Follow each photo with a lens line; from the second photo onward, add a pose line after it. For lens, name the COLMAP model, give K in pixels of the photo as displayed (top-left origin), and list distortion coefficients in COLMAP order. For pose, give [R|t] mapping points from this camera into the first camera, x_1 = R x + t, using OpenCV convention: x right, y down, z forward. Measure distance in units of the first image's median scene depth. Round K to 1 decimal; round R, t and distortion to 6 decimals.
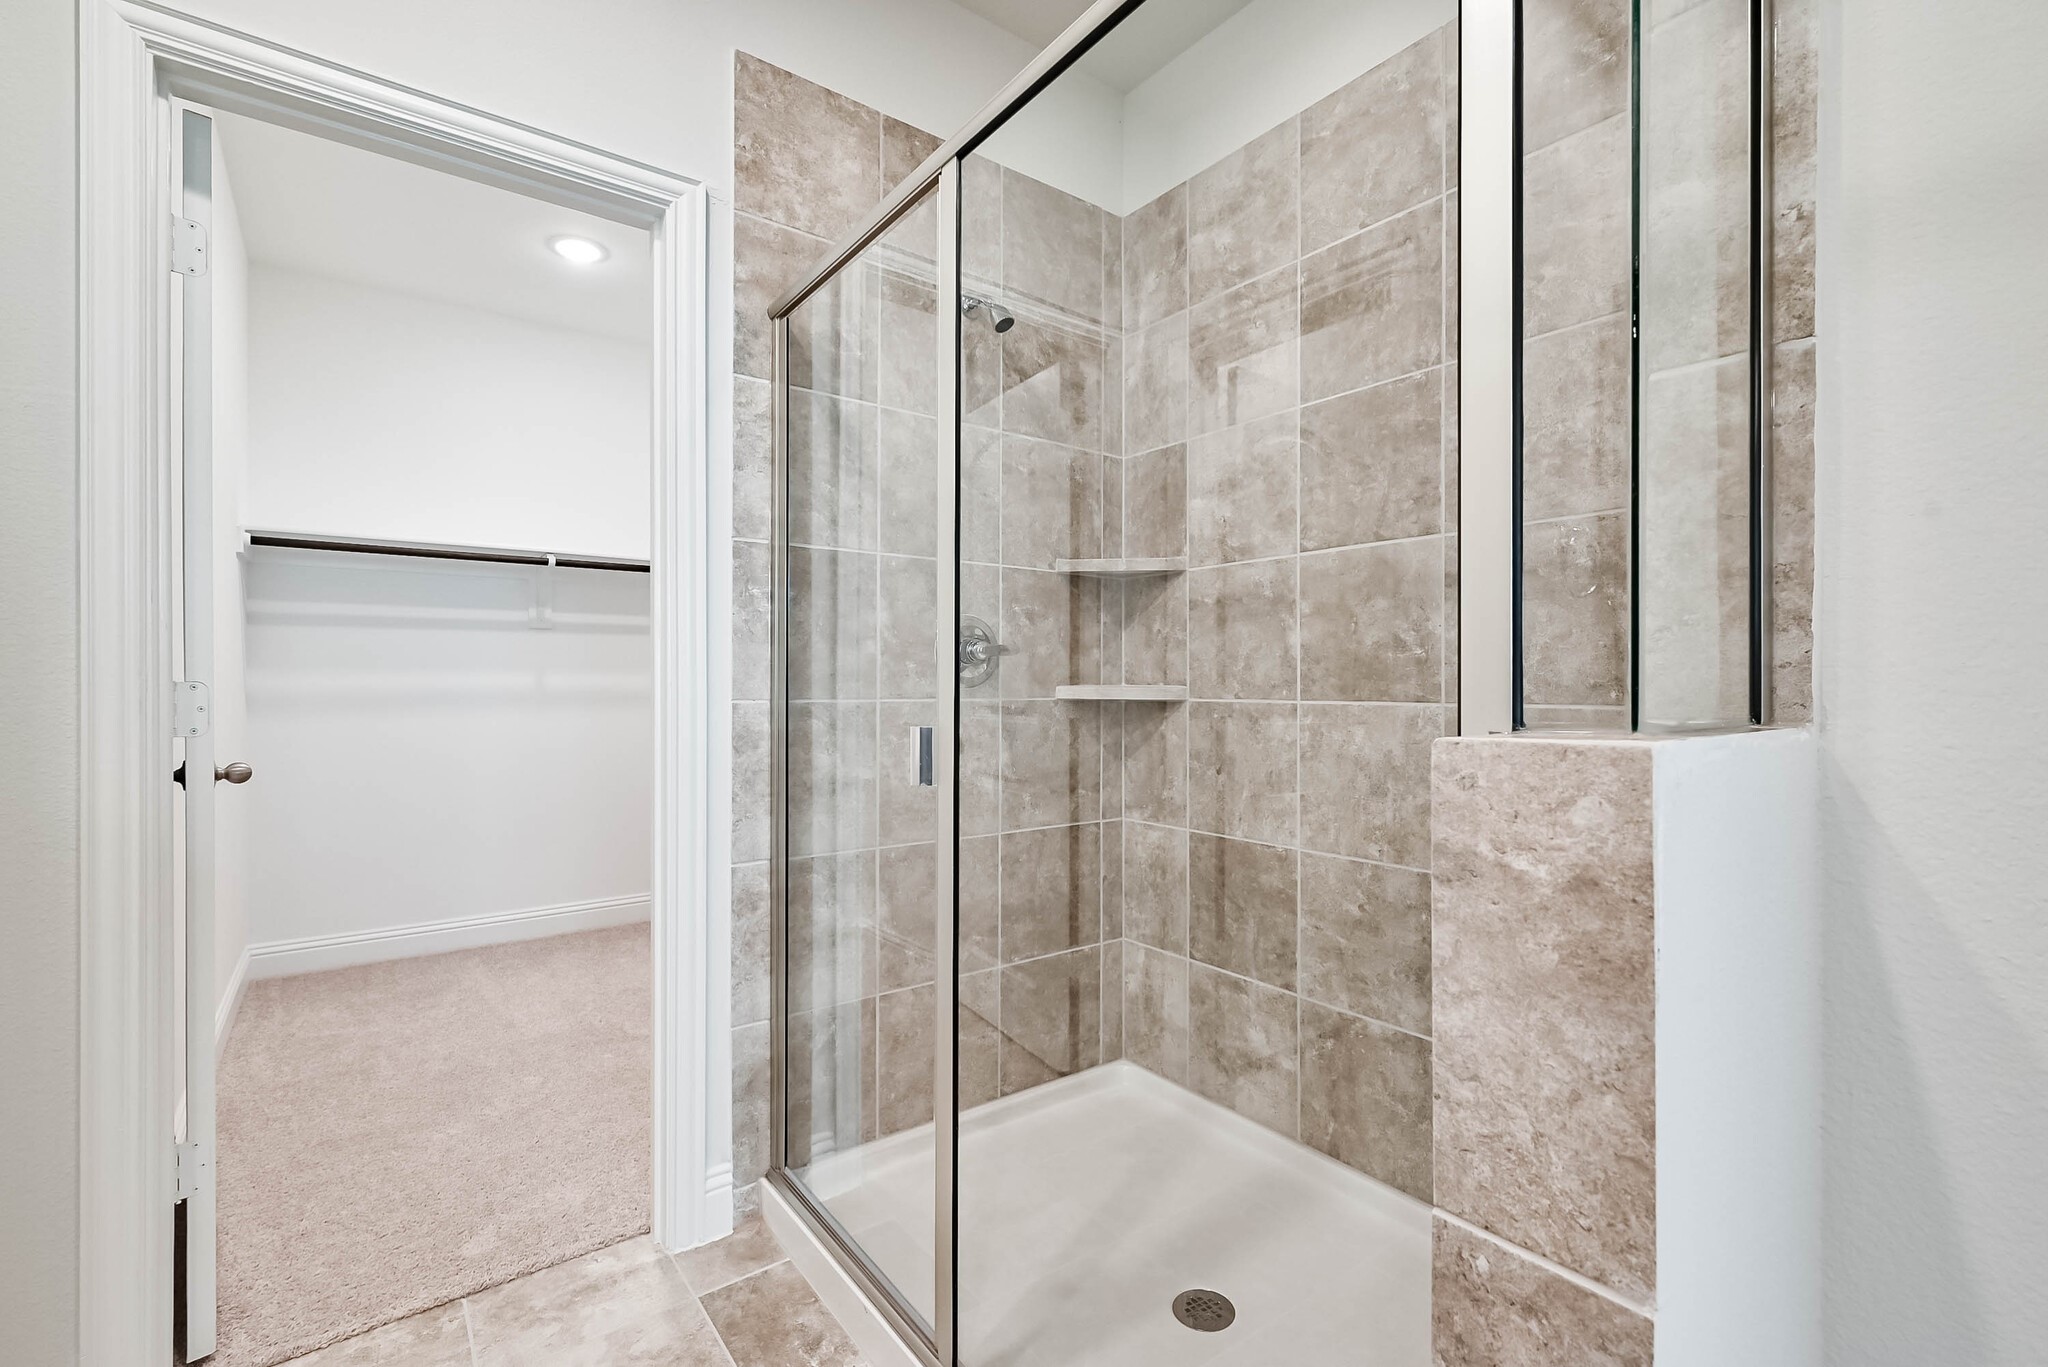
lens RADIAL K [[883.4, 0, 1027.4], [0, 883.4, 685.3], [0, 0, 1]] dist [0.001147, 0.000968]
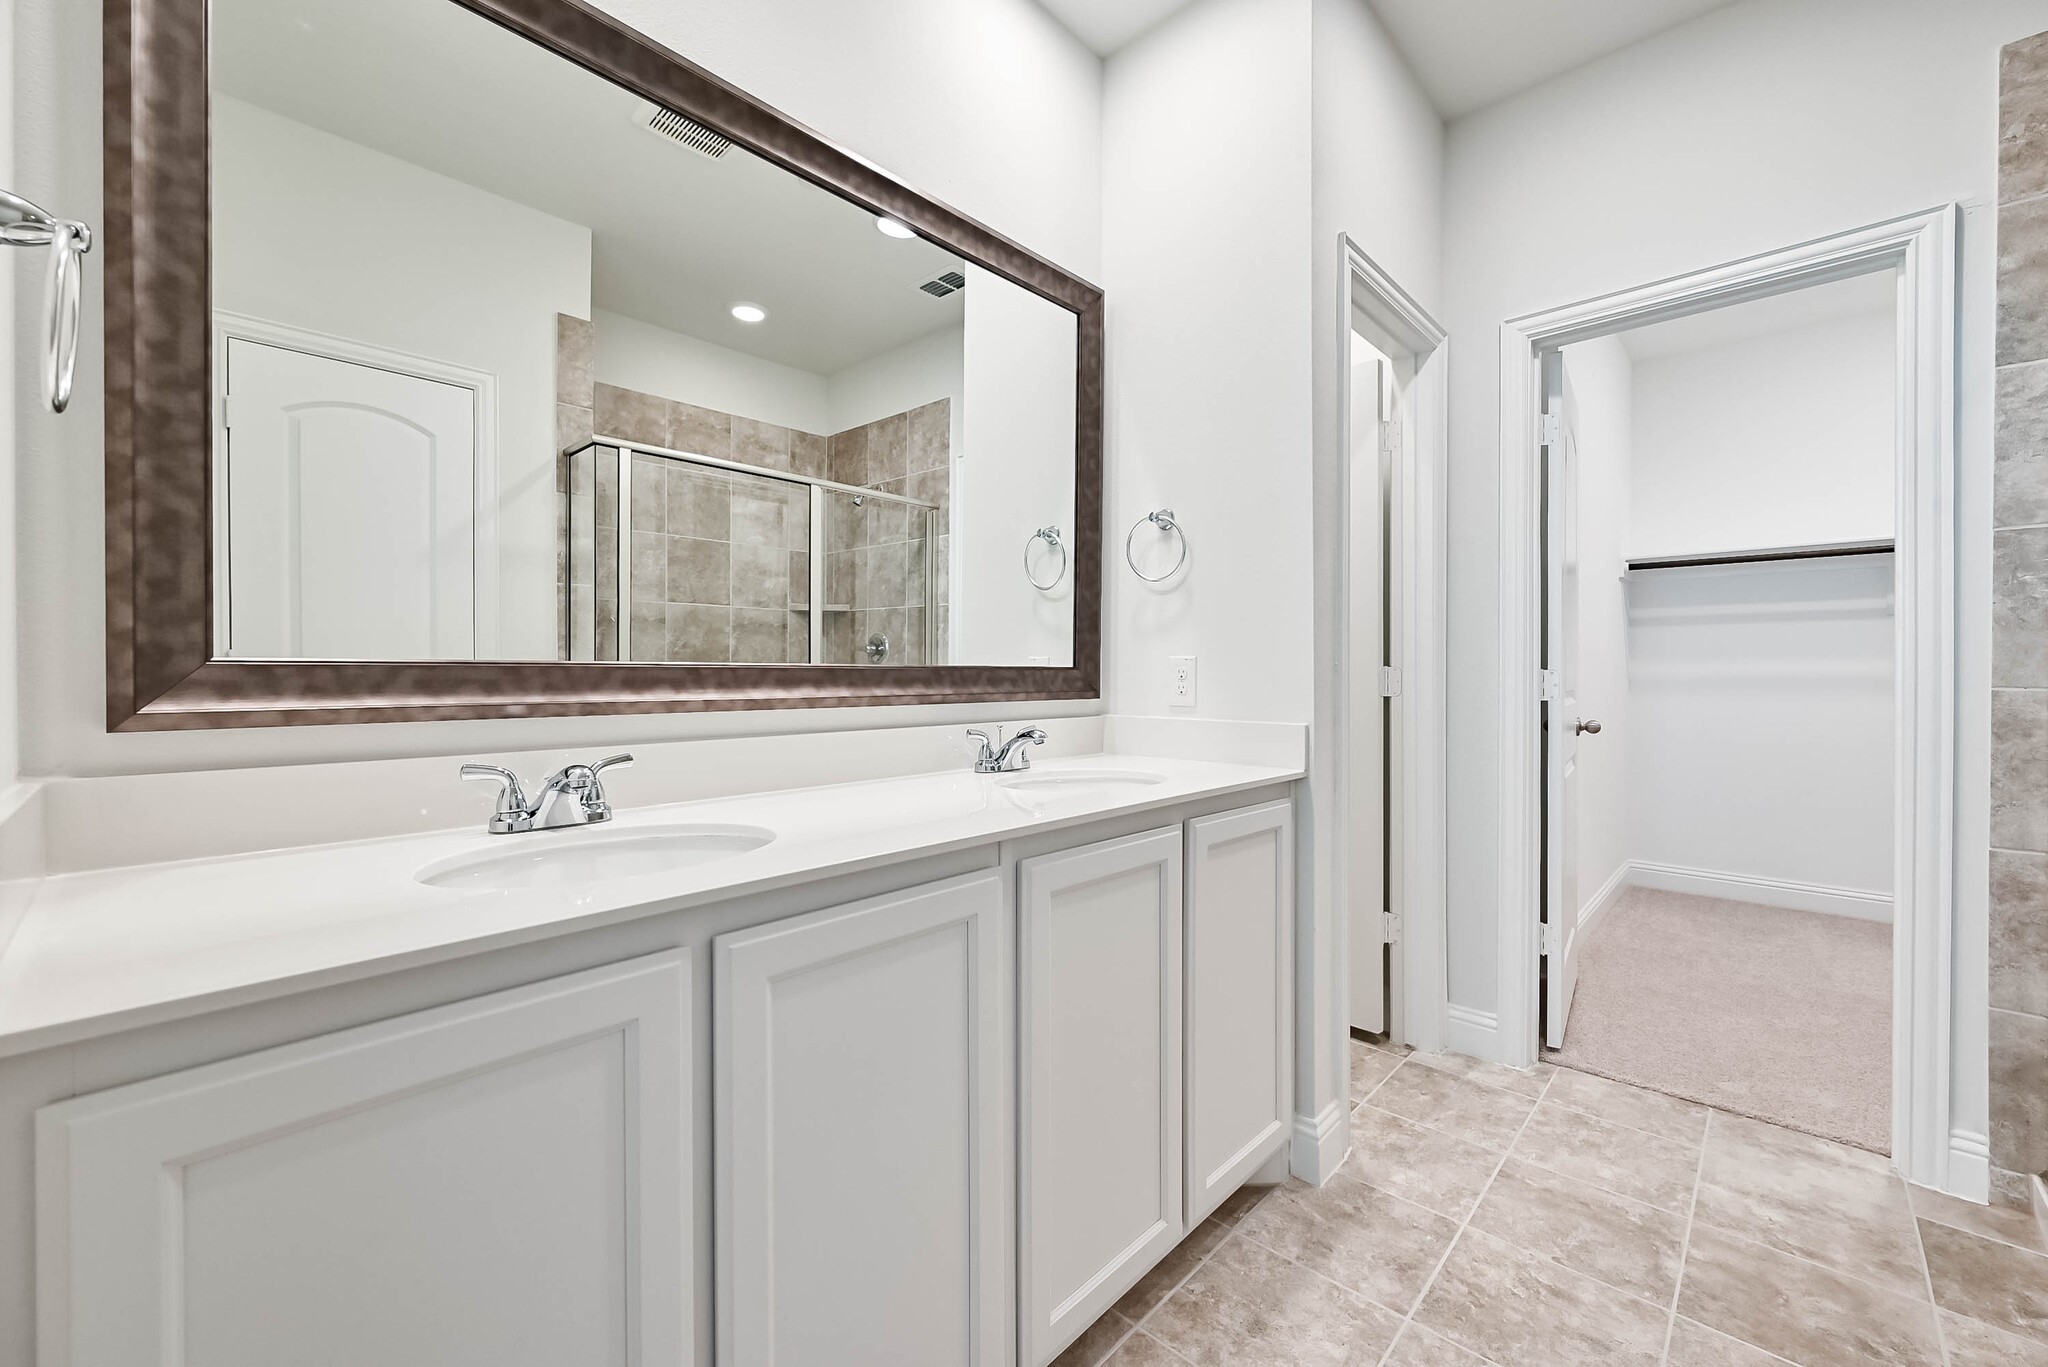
lens RADIAL K [[808.6, 0, 1030.6], [0, 808.6, 675.6], [0, 0, 1]] dist [-0.001060, 0.000430]
pose [[0.163694, 0.007170, -0.986485, 0.407323], [-0.000563, 0.999974, 0.007175, -0.003003], [0.986511, -0.000619, 0.163694, -0.252126]]
